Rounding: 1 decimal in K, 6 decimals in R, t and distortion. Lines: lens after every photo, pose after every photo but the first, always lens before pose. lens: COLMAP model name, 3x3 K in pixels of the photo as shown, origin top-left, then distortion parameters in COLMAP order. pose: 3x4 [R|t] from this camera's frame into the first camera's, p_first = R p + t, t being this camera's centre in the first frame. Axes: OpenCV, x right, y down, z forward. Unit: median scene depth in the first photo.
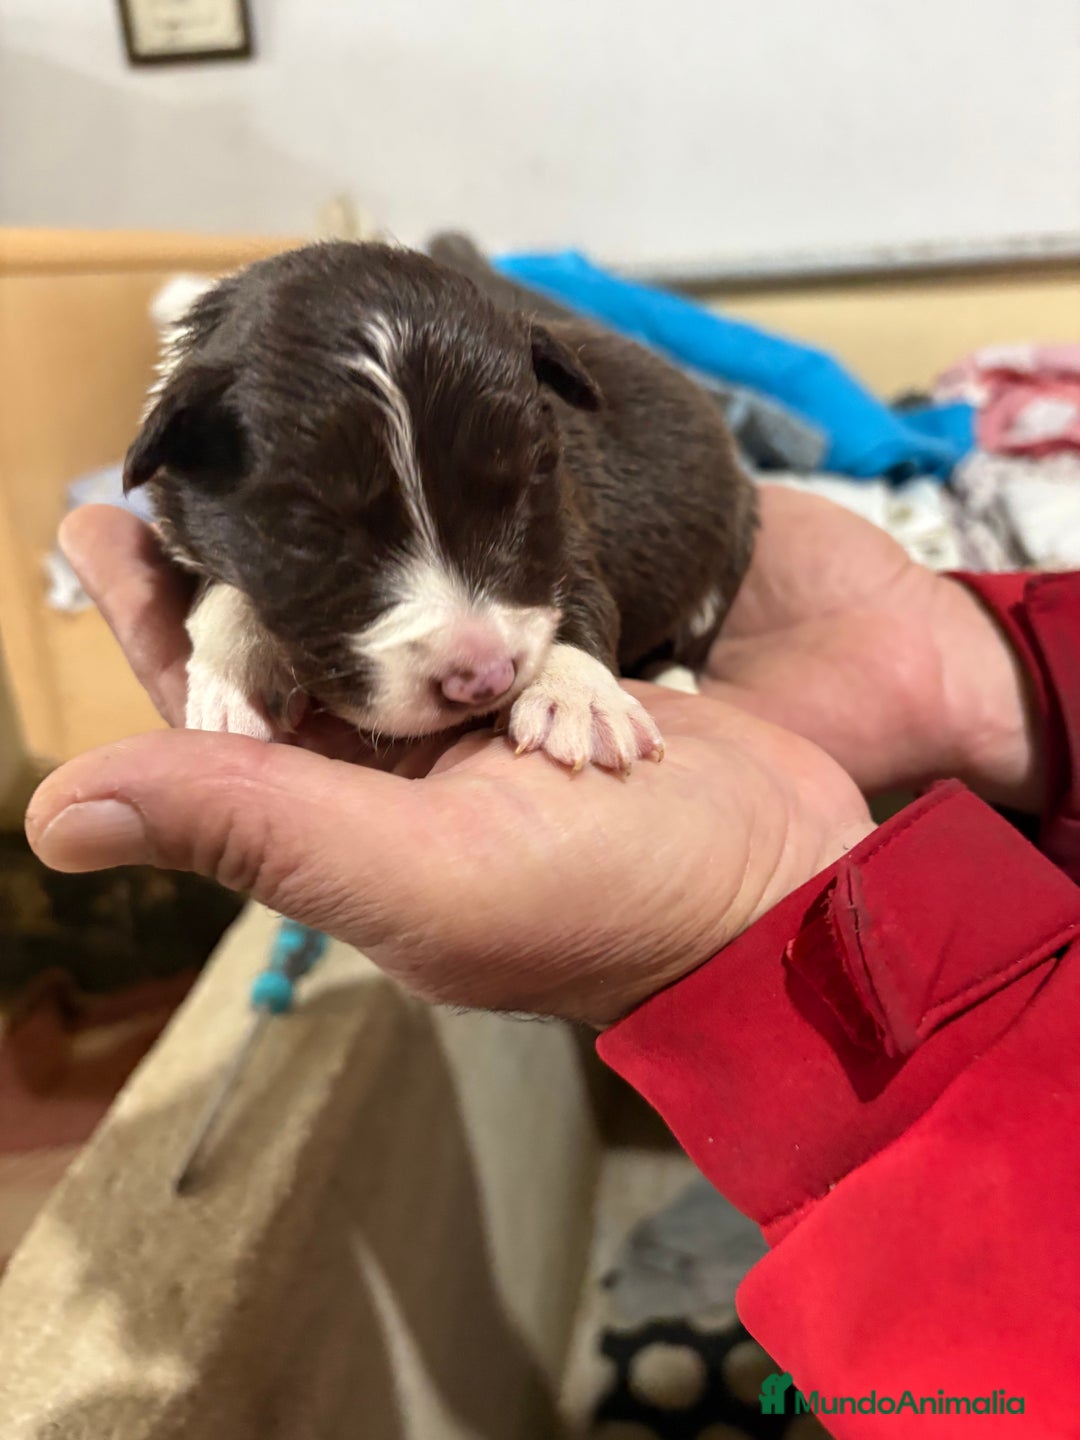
lens RADIAL K [[1158.7, 0, 531.7], [0, 1158.7, 703.3], [0, 0, 1]] dist [-0.024454, 0.032328]
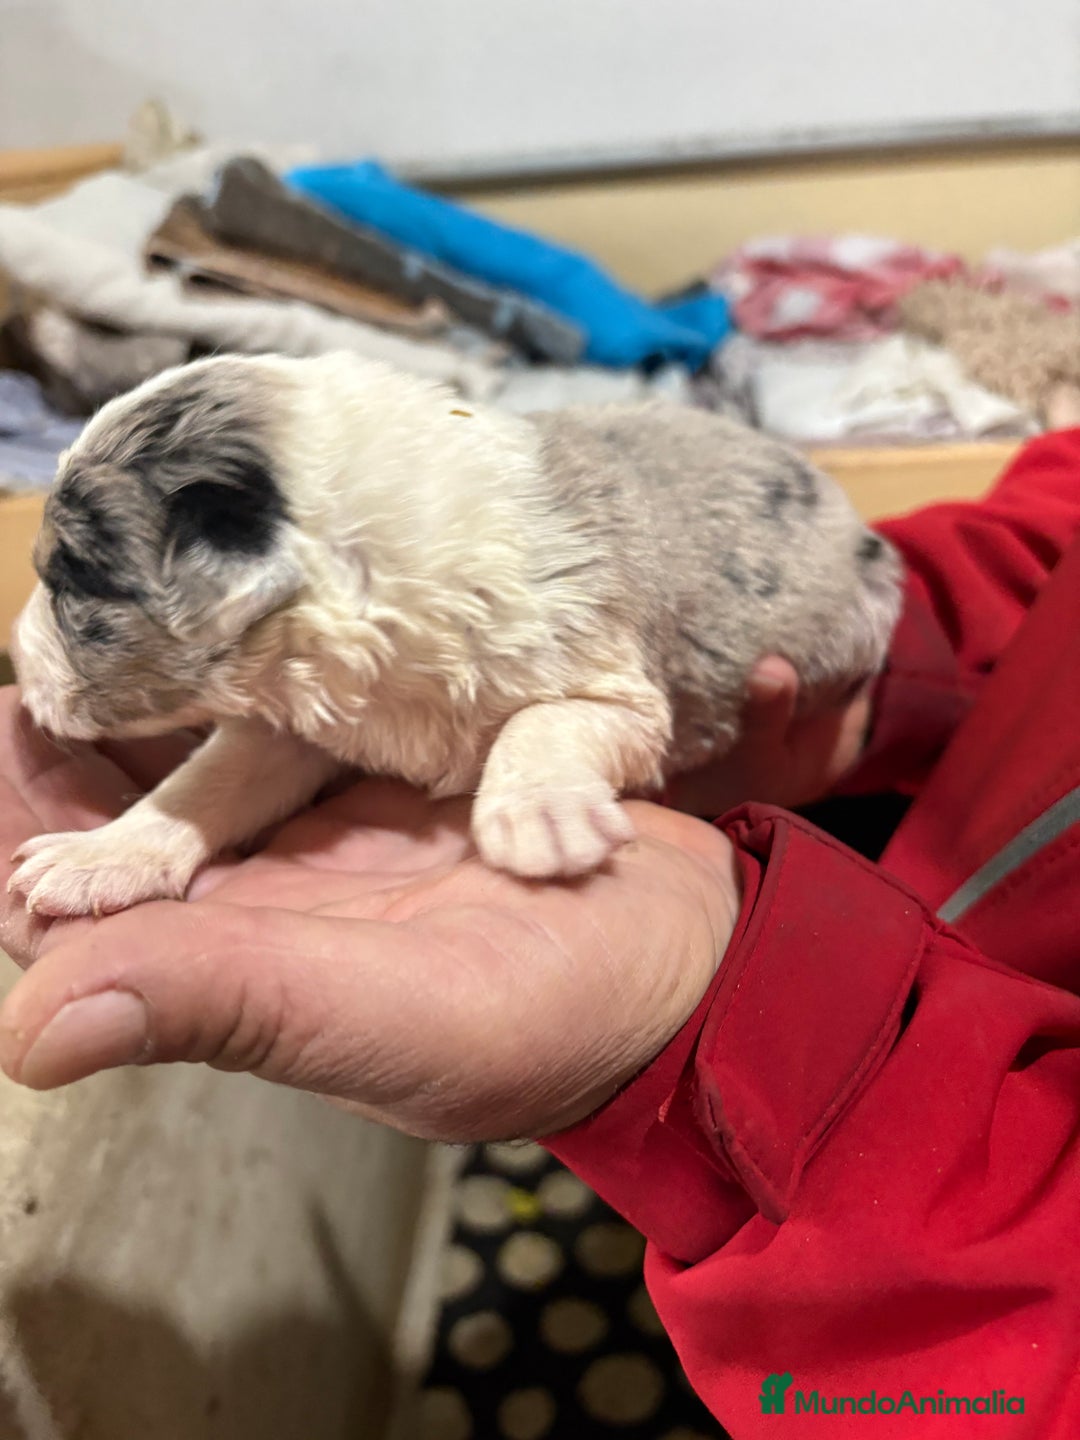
lens RADIAL K [[1158.7, 0, 534.0], [0, 1158.7, 737.0], [0, 0, 1]] dist [-0.024454, 0.032328]
pose [[0.993902, -0.063466, 0.090172, 0.071404], [0.051631, 0.990428, 0.128007, 0.020487], [-0.097433, -0.122571, 0.987666, -0.197308]]
